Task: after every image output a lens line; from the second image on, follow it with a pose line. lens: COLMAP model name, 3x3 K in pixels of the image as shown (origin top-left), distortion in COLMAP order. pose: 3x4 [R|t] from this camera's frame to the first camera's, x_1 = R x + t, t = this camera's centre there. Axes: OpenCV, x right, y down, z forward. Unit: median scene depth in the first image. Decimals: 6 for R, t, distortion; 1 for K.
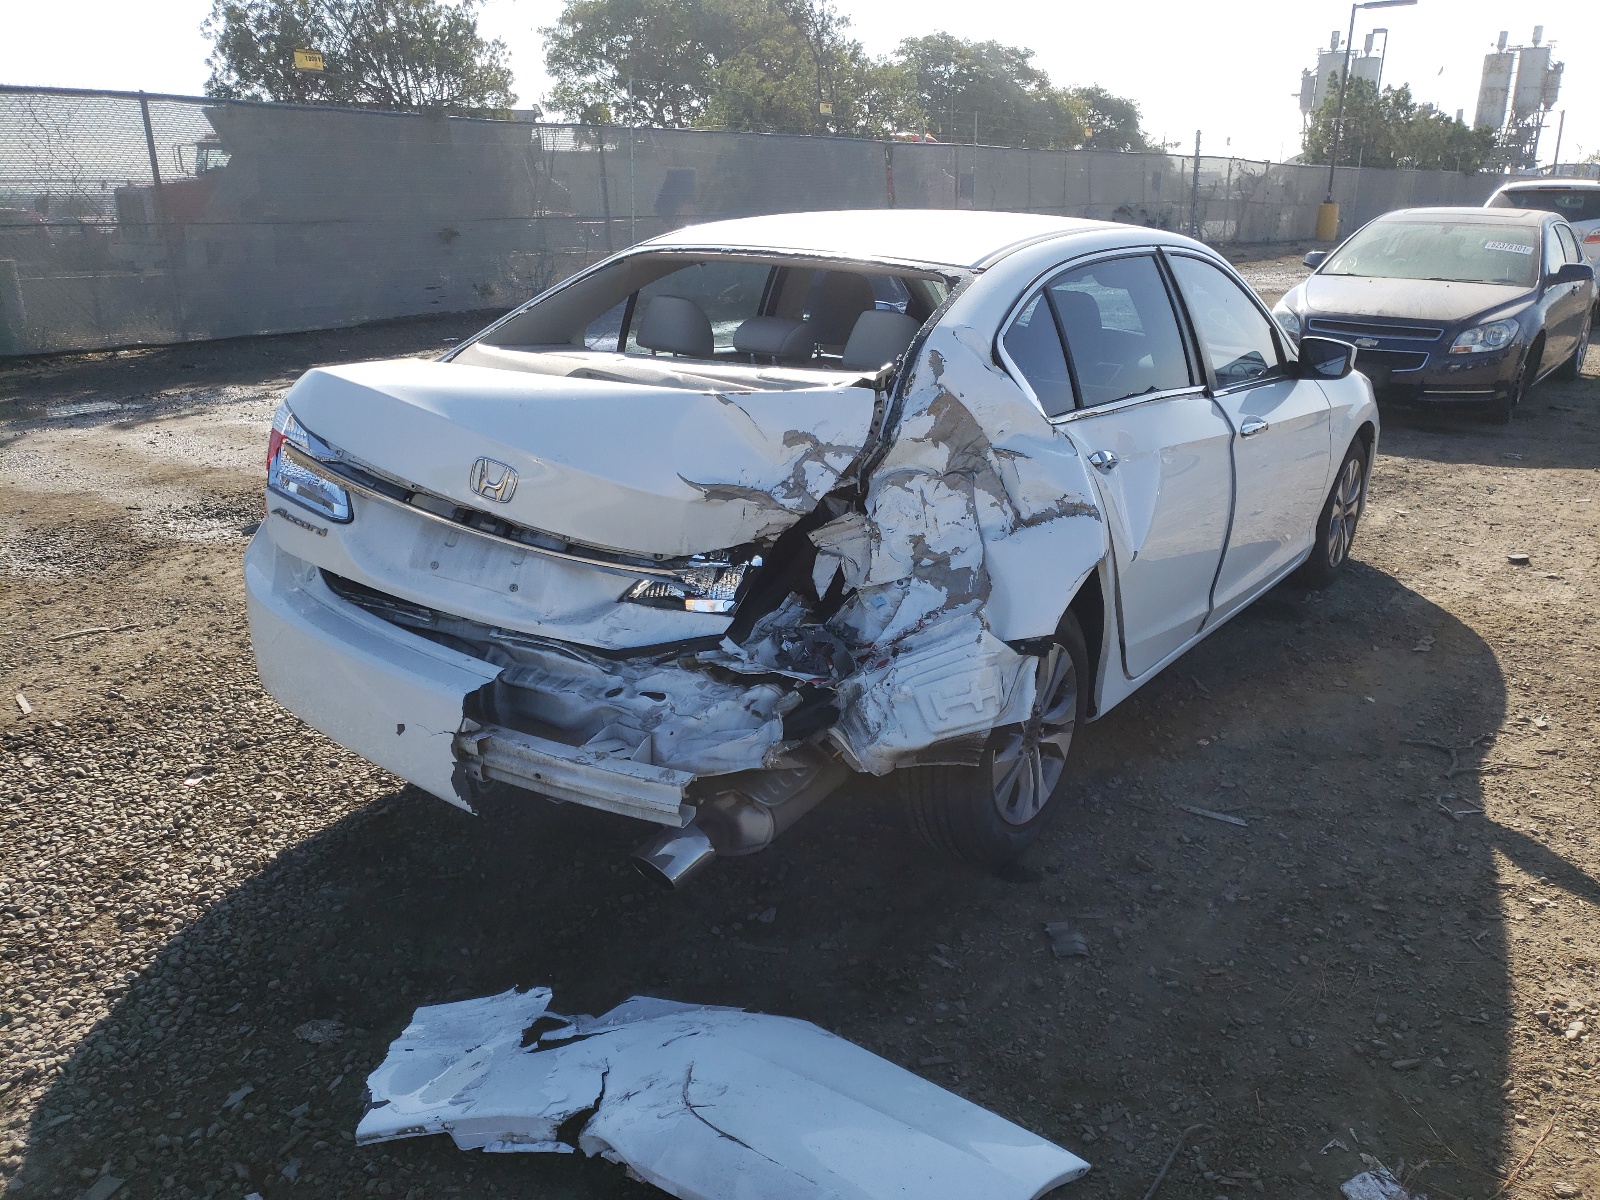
lens RADIAL K [[1211.3, 0, 799.7], [0, 1211.3, 576.1], [0, 0, 1]] dist [0.040882, -0.005020]
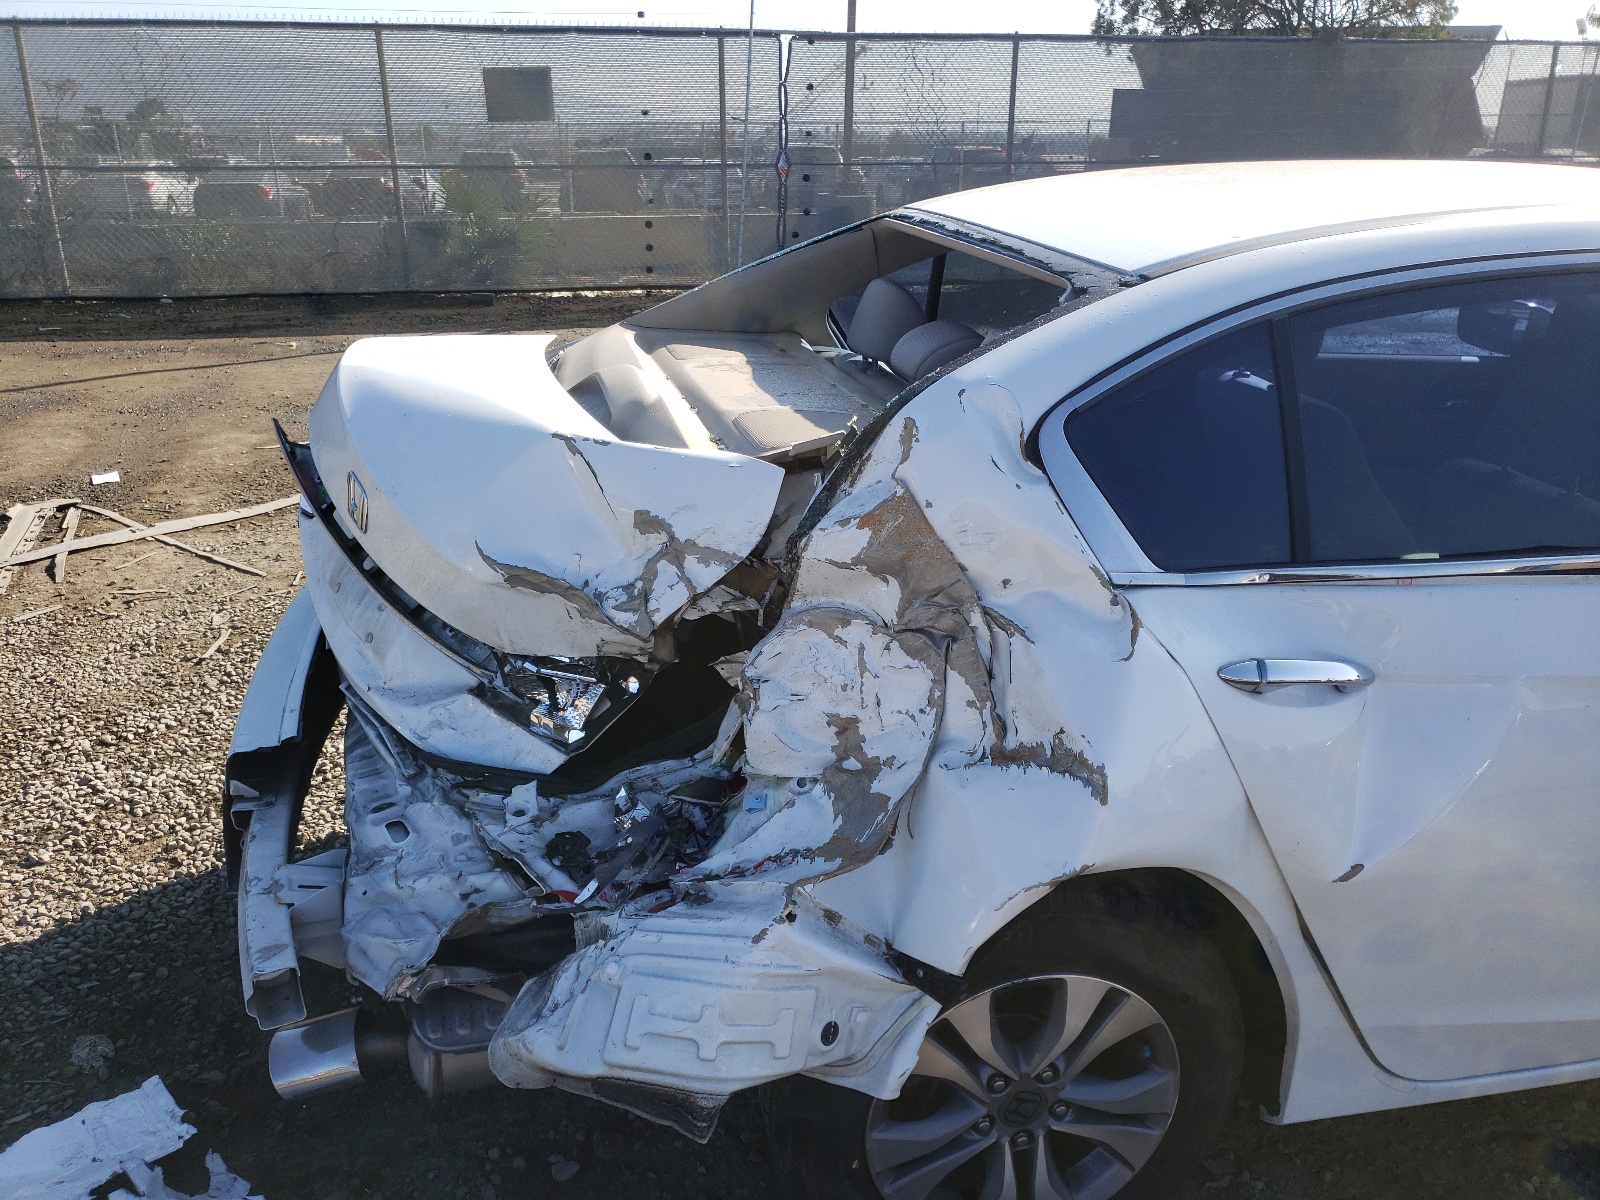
lens RADIAL K [[1219.0, 0, 800.0], [0, 1219.0, 600.0], [0, 0, 1]] dist [0.075795, -0.093066]
pose [[0.759484, 0.237246, -0.605721, 0.440656], [-0.200929, 0.971149, 0.128439, -0.166106], [0.618717, 0.024159, 0.785242, 0.519114]]
